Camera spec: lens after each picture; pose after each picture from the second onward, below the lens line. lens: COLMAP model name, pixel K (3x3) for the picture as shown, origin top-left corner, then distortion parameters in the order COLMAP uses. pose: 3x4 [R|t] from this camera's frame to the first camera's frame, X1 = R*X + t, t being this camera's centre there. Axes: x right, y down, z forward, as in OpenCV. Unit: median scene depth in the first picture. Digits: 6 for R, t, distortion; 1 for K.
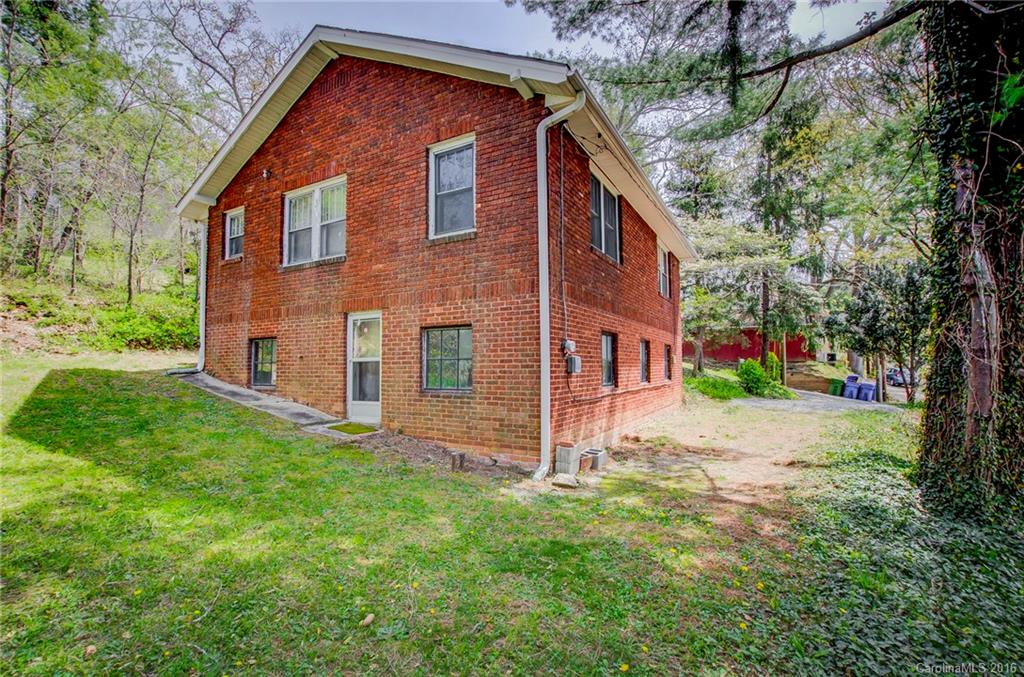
lens RADIAL K [[456.5, 0, 513.3], [0, 456.5, 339.1], [0, 0, 1]] dist [0.000855, -0.000015]
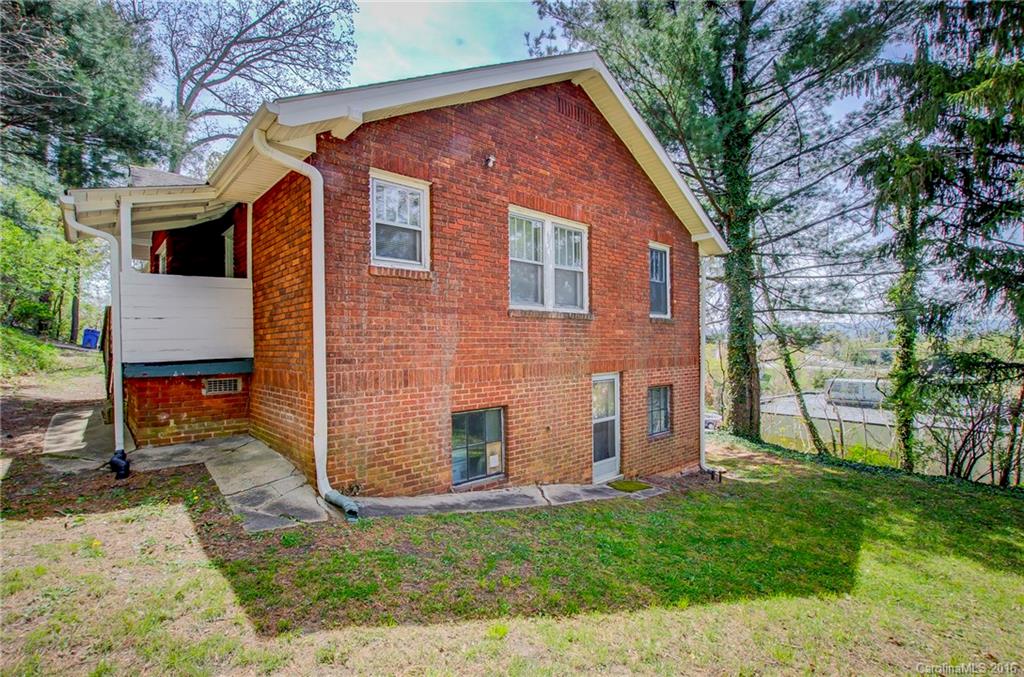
lens RADIAL K [[456.5, 0, 510.8], [0, 456.5, 344.3], [0, 0, 1]] dist [0.000855, -0.000015]
pose [[0.321029, 0.012387, 0.946988, -1.302289], [-0.050147, 0.998734, 0.003936, -0.112920], [-0.945741, -0.048753, 0.321244, 0.835988]]
